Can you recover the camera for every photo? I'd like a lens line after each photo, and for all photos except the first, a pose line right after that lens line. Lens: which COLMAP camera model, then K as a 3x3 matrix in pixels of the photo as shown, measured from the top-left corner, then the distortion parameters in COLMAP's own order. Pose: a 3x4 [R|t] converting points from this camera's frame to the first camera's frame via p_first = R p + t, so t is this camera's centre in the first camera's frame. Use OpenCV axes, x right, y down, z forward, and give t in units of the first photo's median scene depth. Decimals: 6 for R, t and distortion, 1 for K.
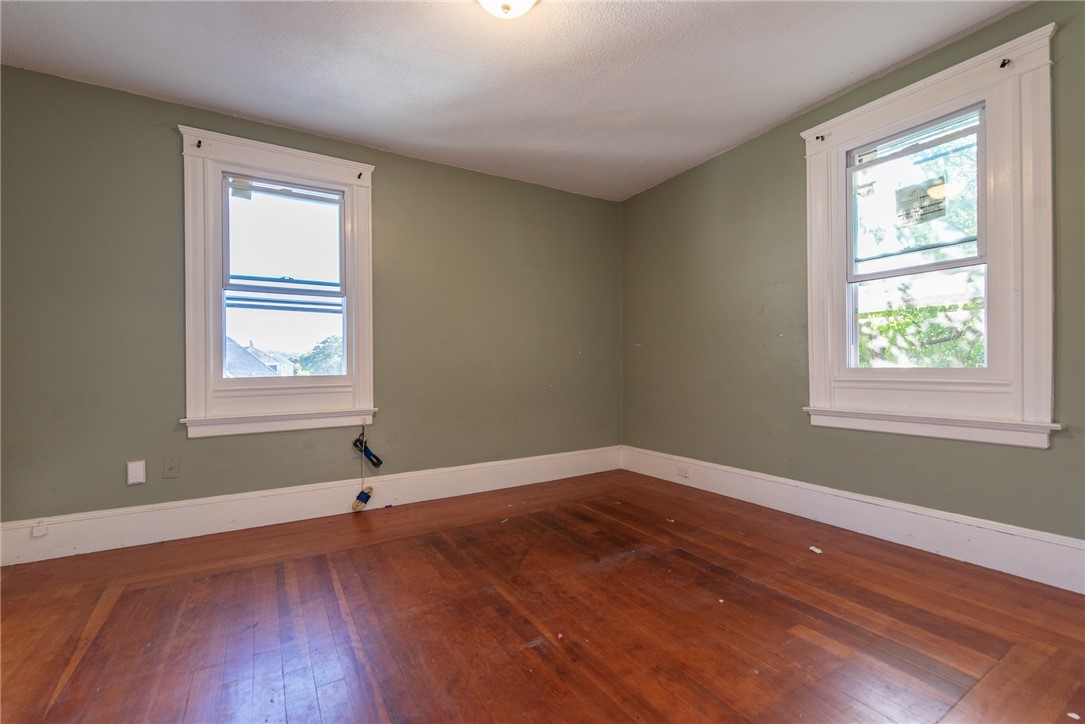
lens RADIAL K [[475.8, 0, 545.5], [0, 475.8, 365.3], [0, 0, 1]] dist [0.000001, -0.000252]
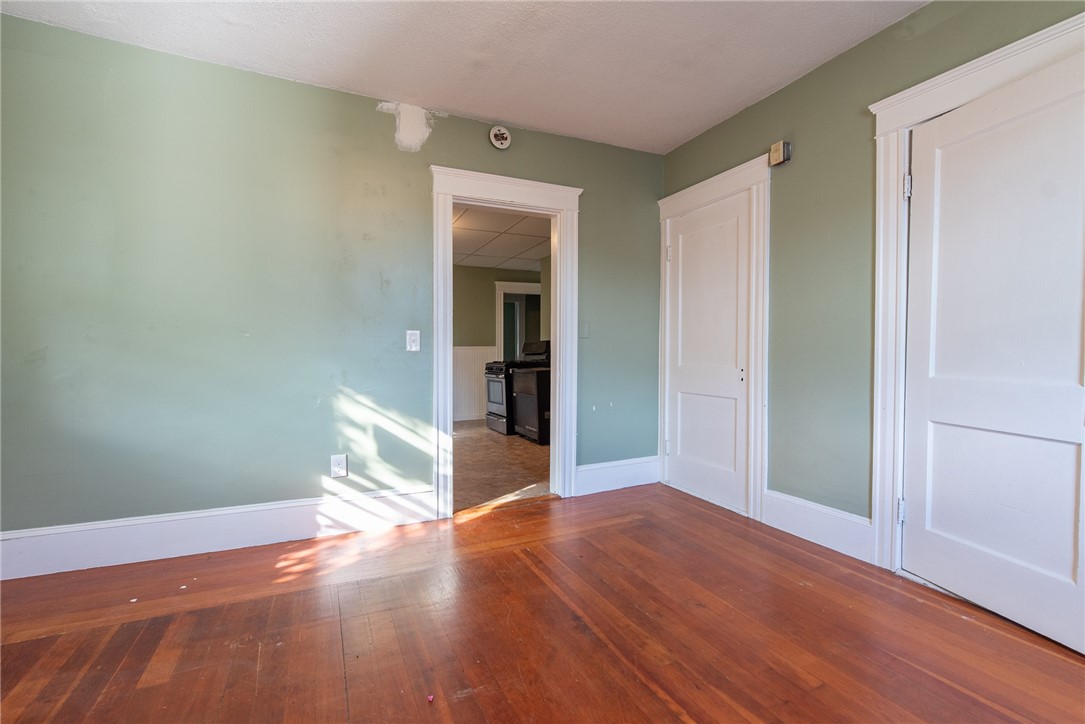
lens RADIAL K [[465.5, 0, 542.6], [0, 465.5, 365.8], [0, 0, 1]] dist [-0.000668, -0.000119]
pose [[-0.995108, 0.005908, 0.098614, -0.139245], [0.008152, 0.999717, 0.022368, -0.009563], [-0.098454, 0.023062, -0.994874, 1.008378]]
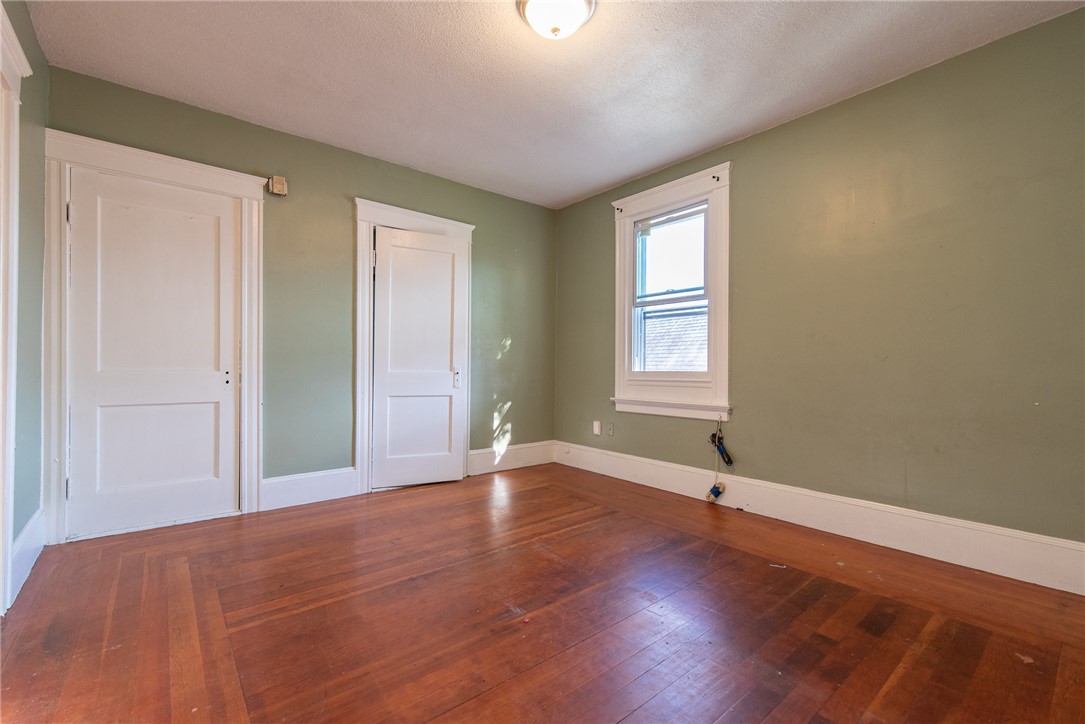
lens RADIAL K [[464.0, 0, 527.7], [0, 464.0, 366.9], [0, 0, 1]] dist [-0.000958, 0.000109]
pose [[0.116040, 0.011587, -0.993177, 0.594787], [-0.003107, 0.999931, 0.011303, -0.000639], [0.993240, 0.001775, 0.116068, 0.504887]]
